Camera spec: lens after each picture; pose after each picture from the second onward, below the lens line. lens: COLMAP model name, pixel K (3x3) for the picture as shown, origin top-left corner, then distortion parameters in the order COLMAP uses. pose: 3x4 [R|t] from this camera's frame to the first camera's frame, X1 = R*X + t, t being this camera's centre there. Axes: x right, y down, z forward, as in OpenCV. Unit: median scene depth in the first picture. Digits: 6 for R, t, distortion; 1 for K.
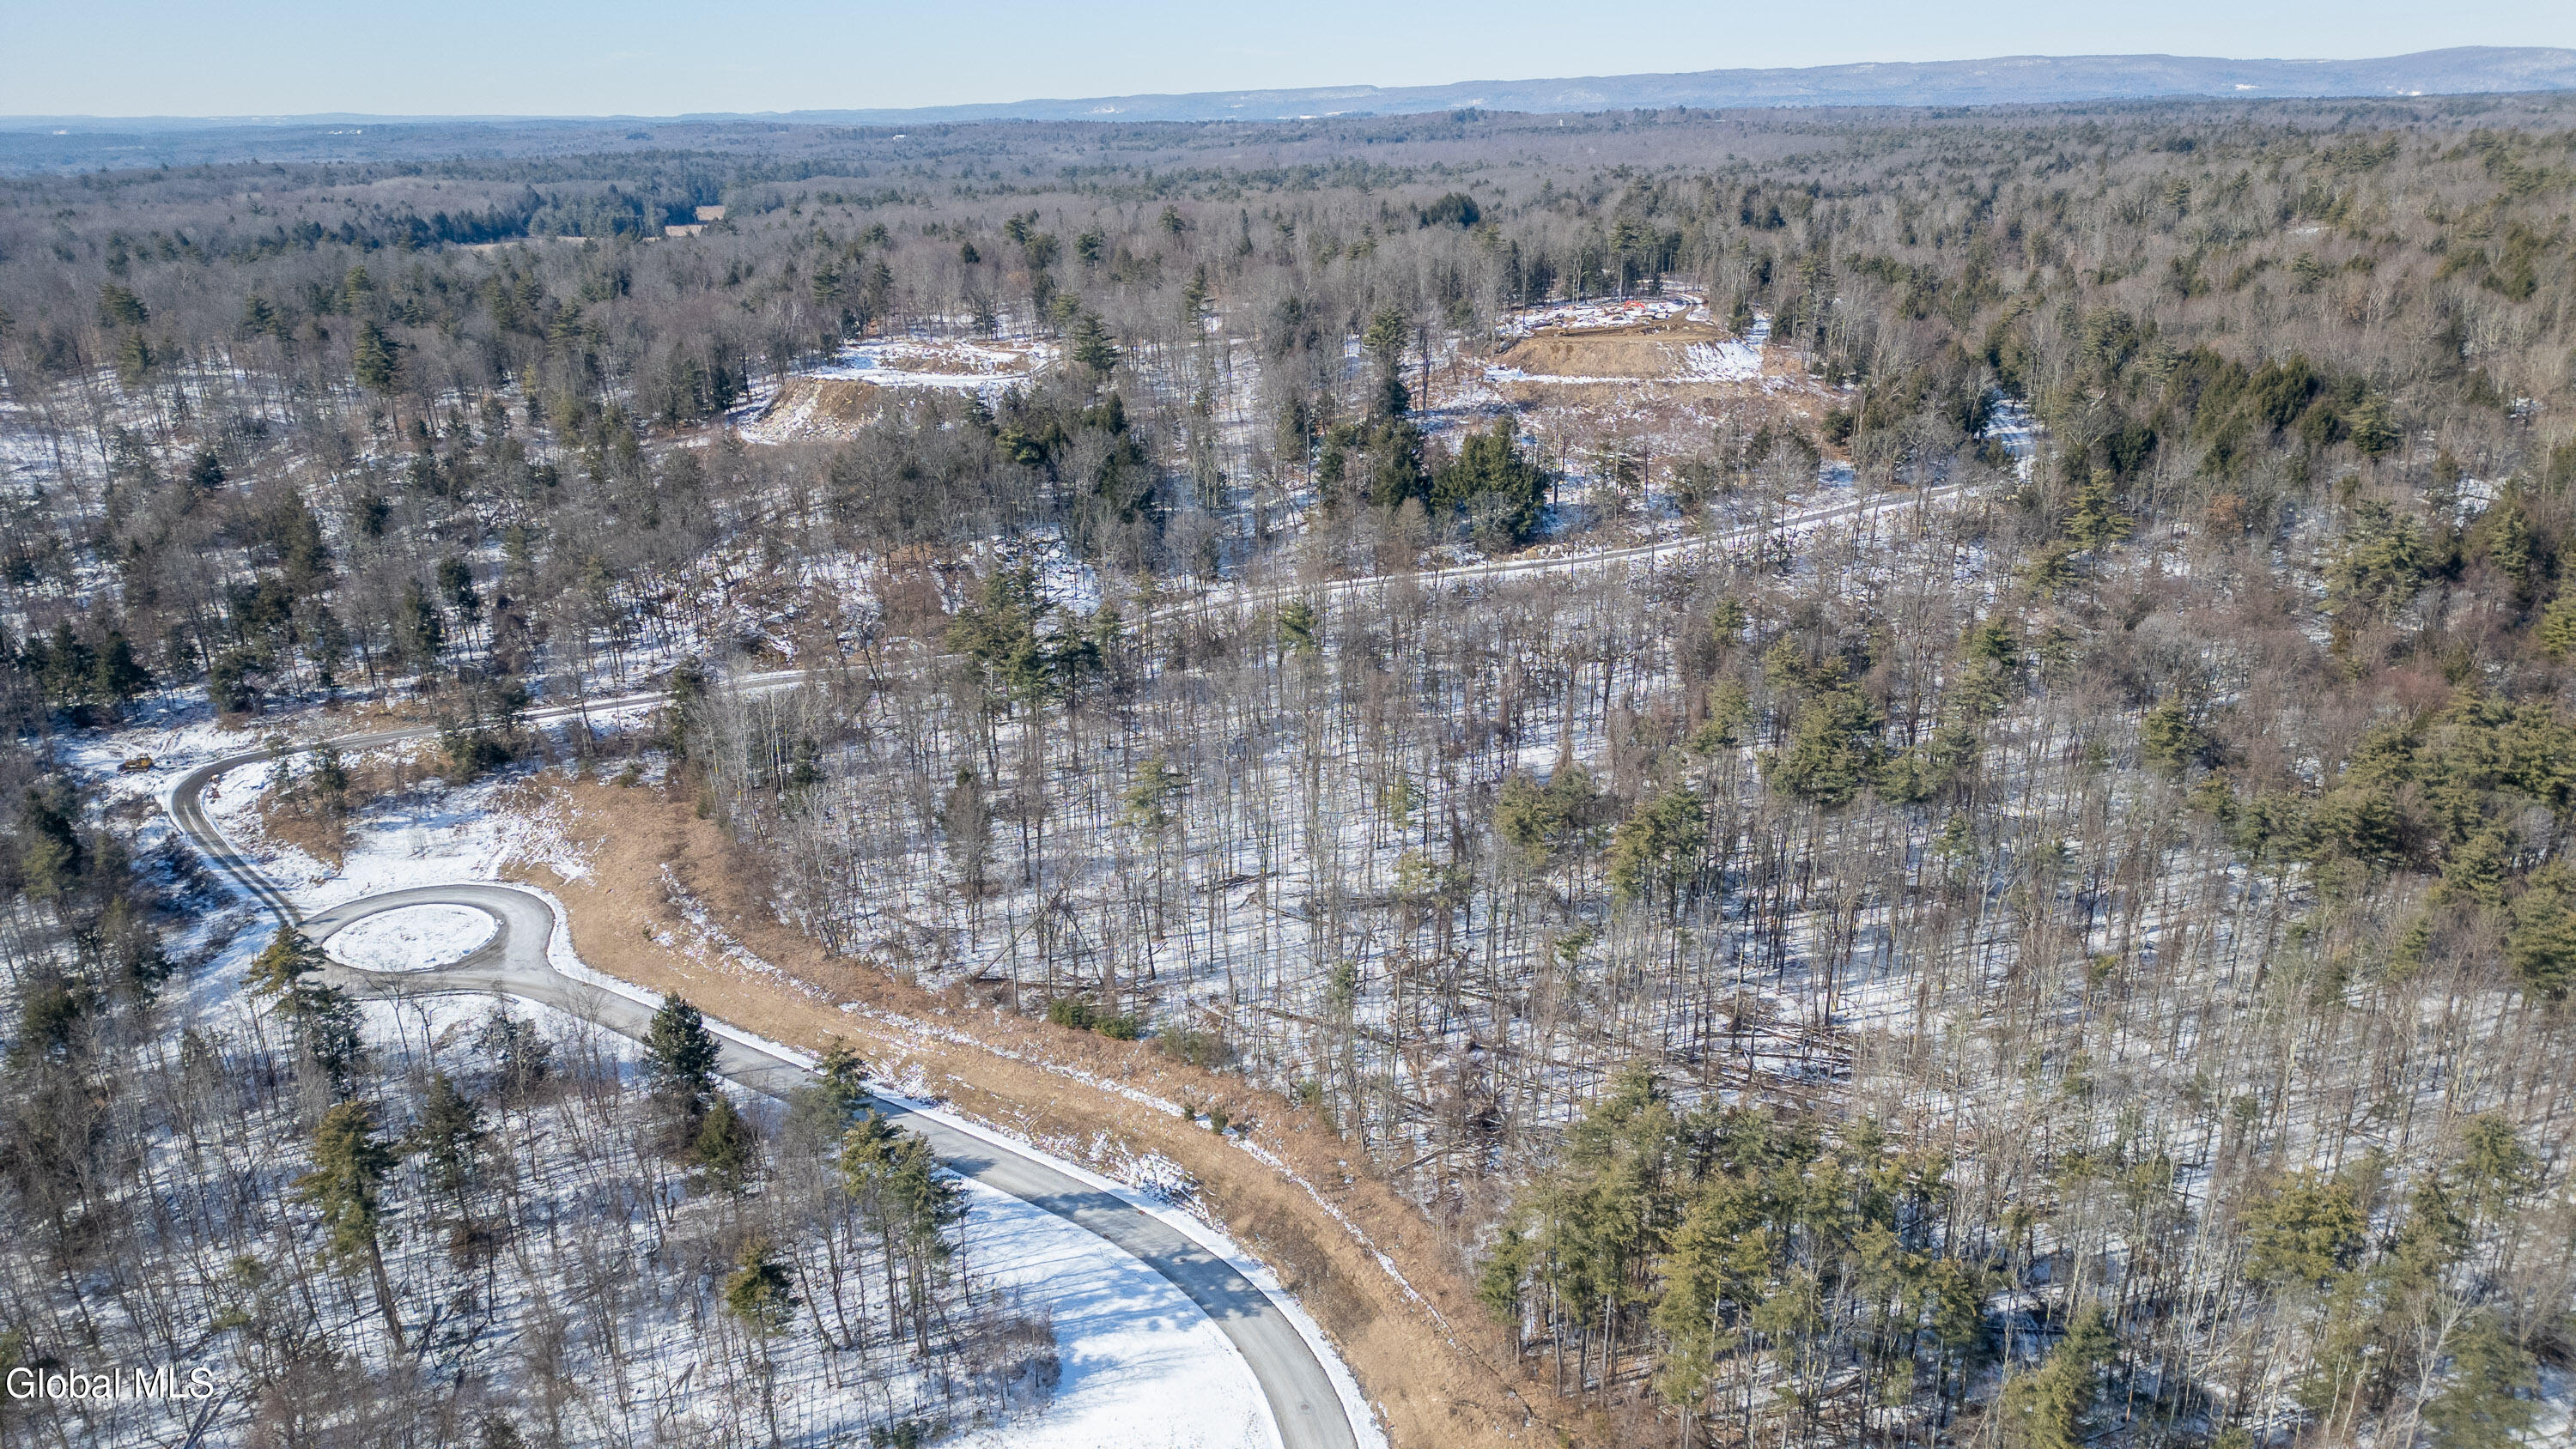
lens RADIAL K [[1771.9, 0, 1316.4], [0, 1771.9, 726.0], [0, 0, 1]] dist [0.079233, -0.069358]
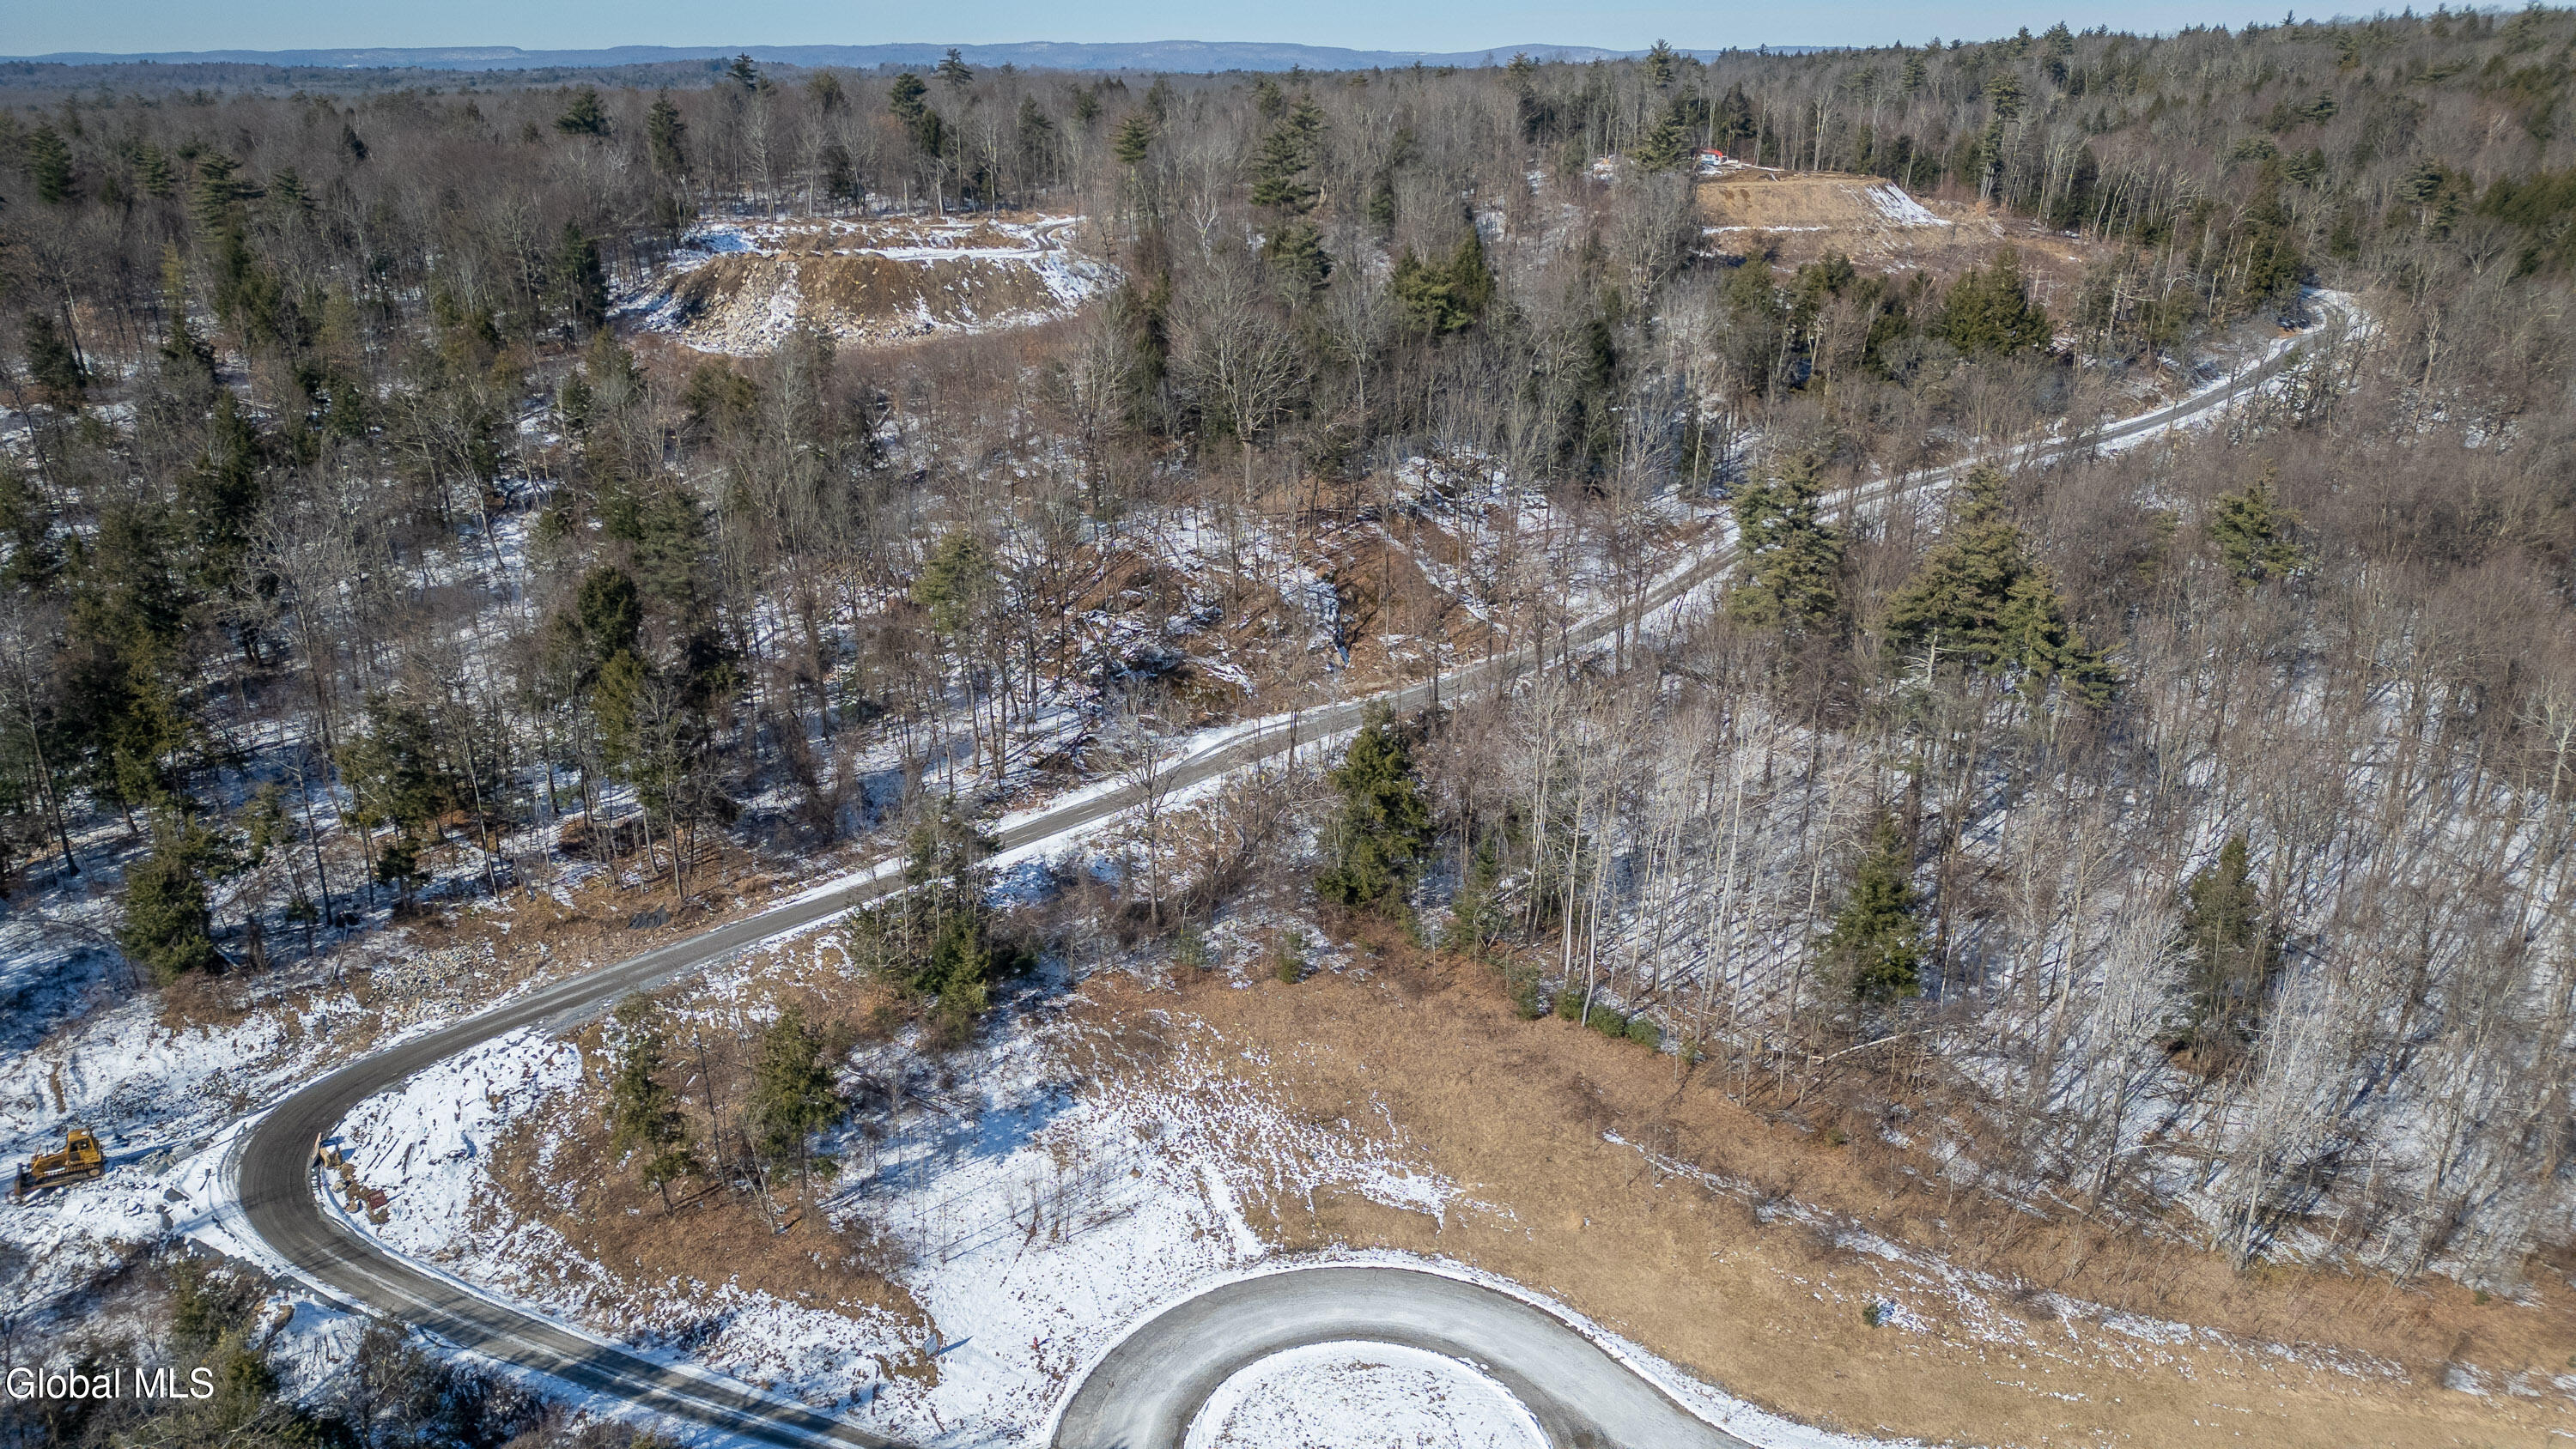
lens RADIAL K [[1765.4, 0, 1288.0], [0, 1765.4, 724.5], [0, 0, 1]] dist [0.059740, -0.061964]
pose [[0.906785, -0.124290, 0.402855, -0.444222], [0.120884, 0.992085, 0.033985, -0.040151], [-0.403890, 0.017882, 0.914633, 0.438866]]
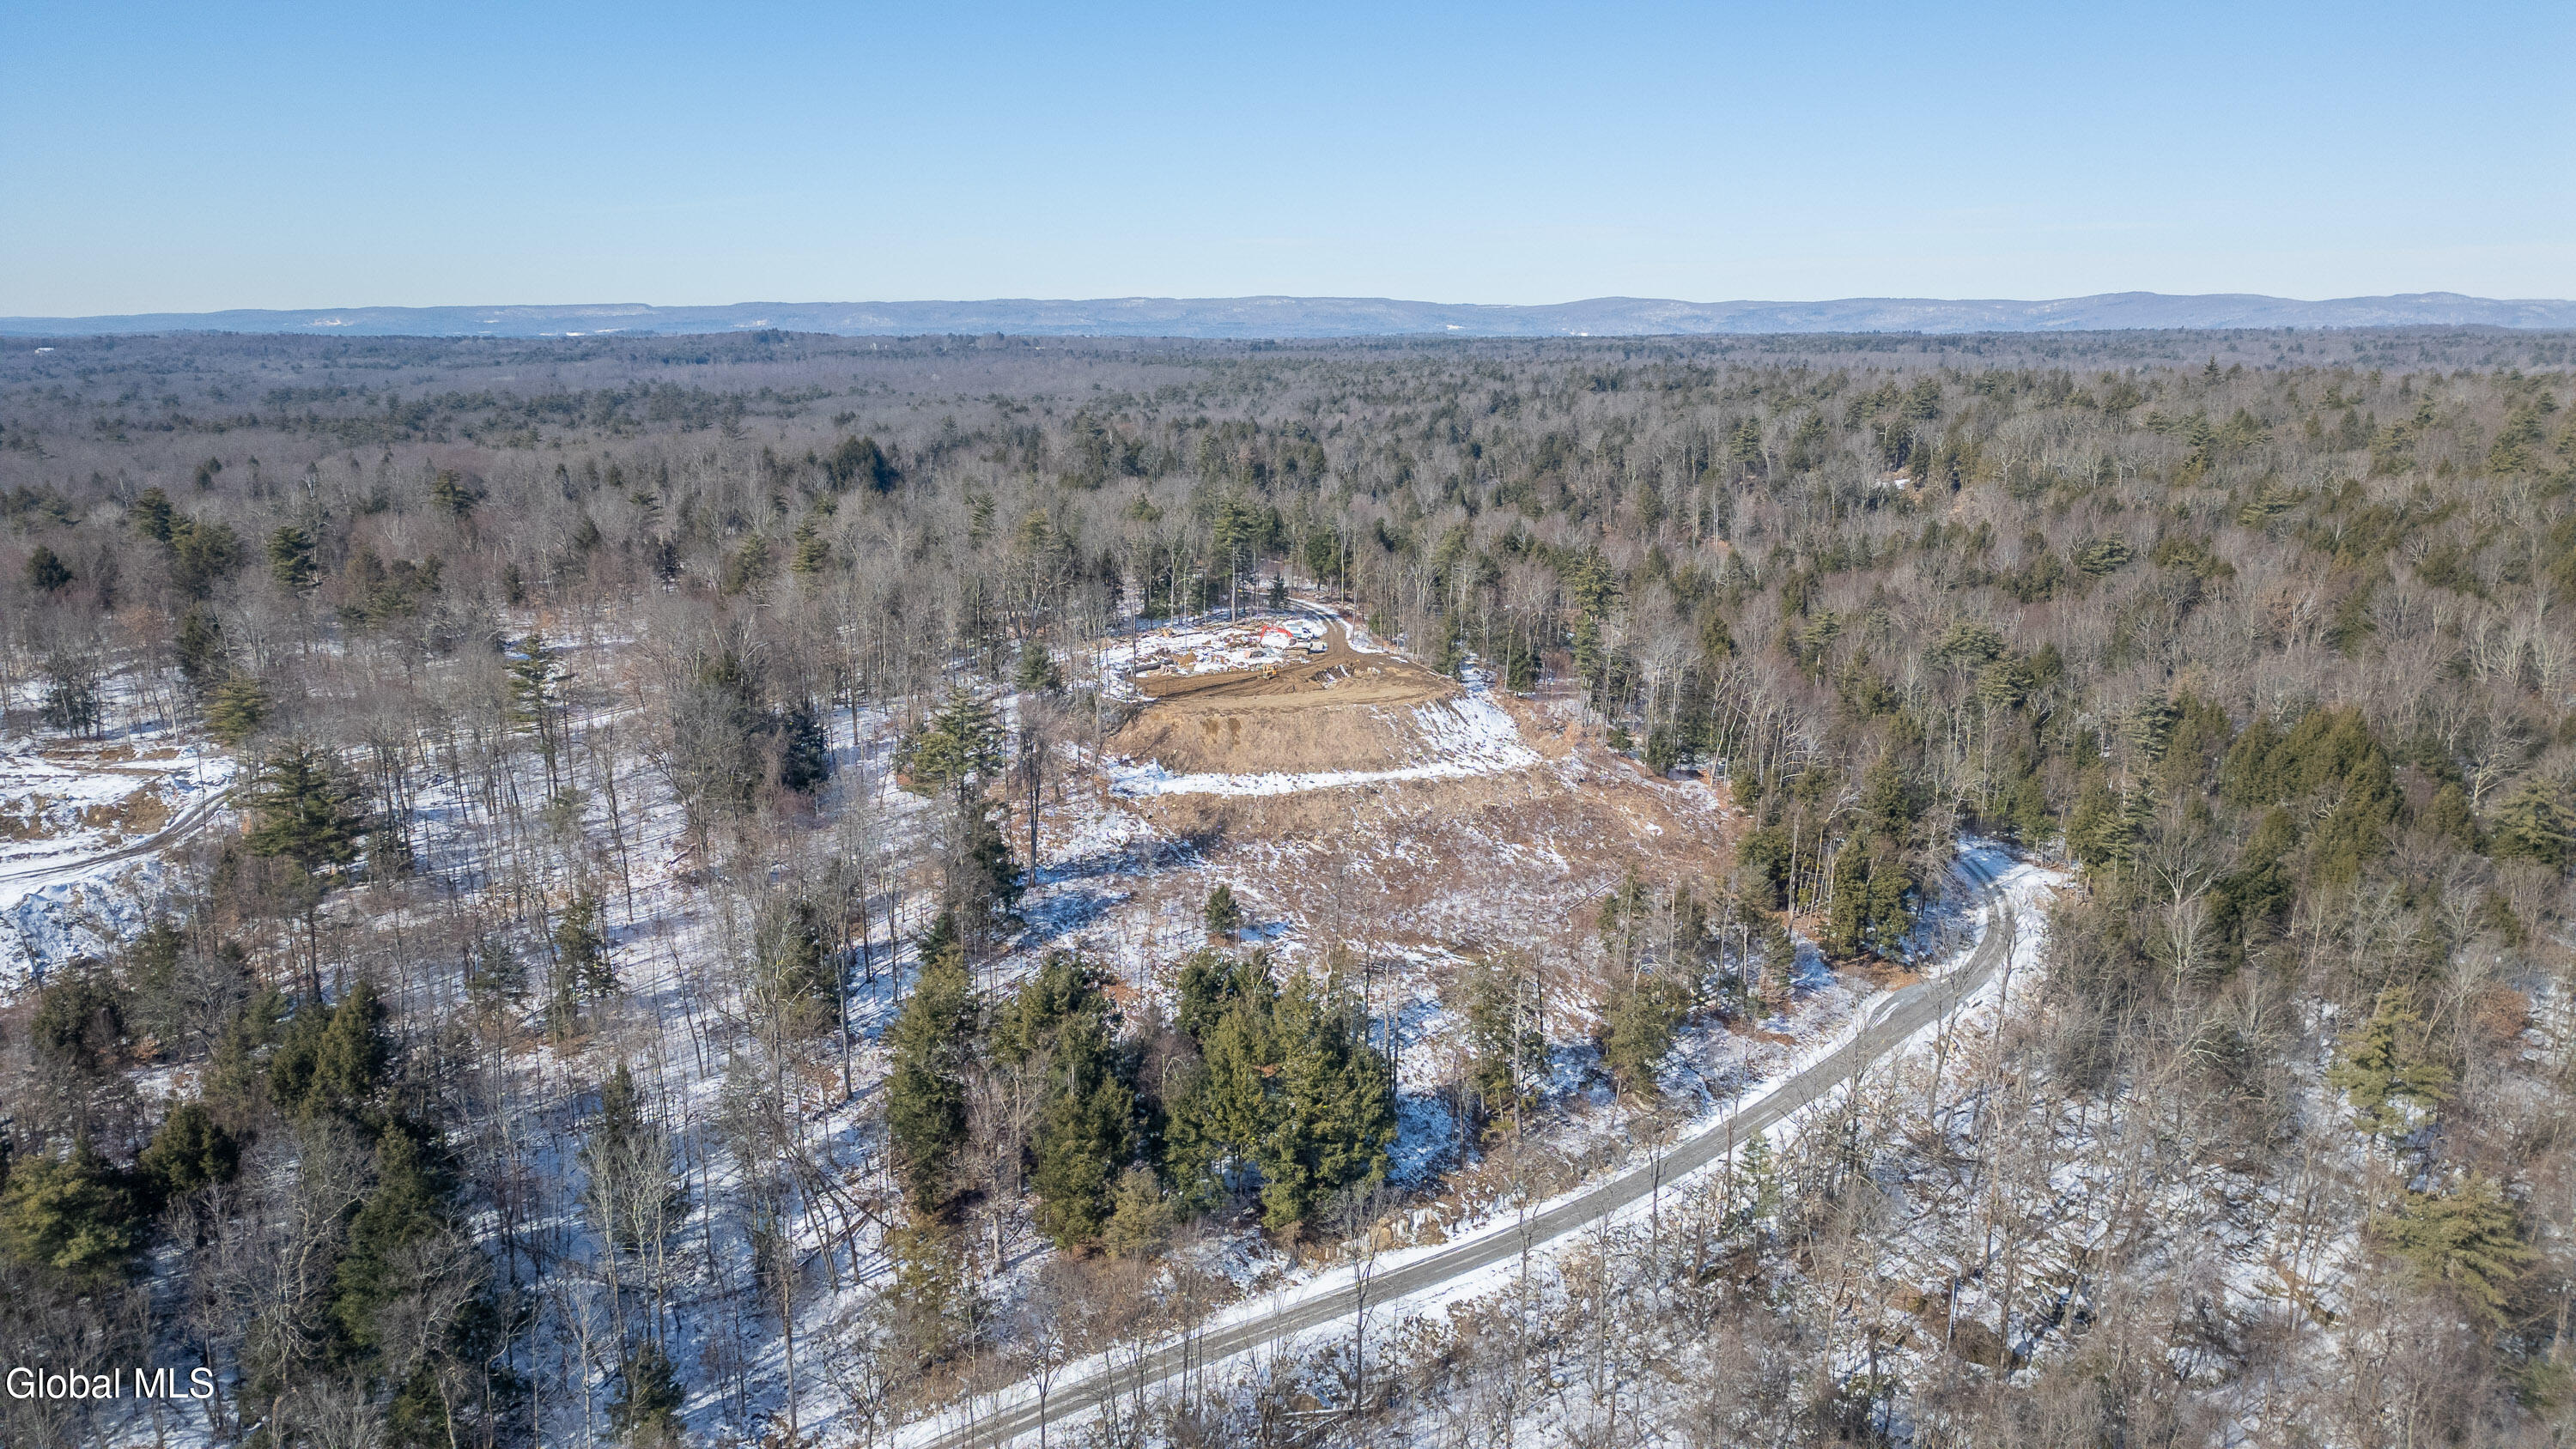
lens RADIAL K [[1765.4, 0, 1288.0], [0, 1765.4, 724.5], [0, 0, 1]] dist [0.059740, -0.061964]
pose [[0.932085, -0.063557, 0.356620, -0.057933], [0.104272, 0.989894, -0.096114, -0.181053], [-0.346907, 0.126772, 0.929292, 0.532007]]
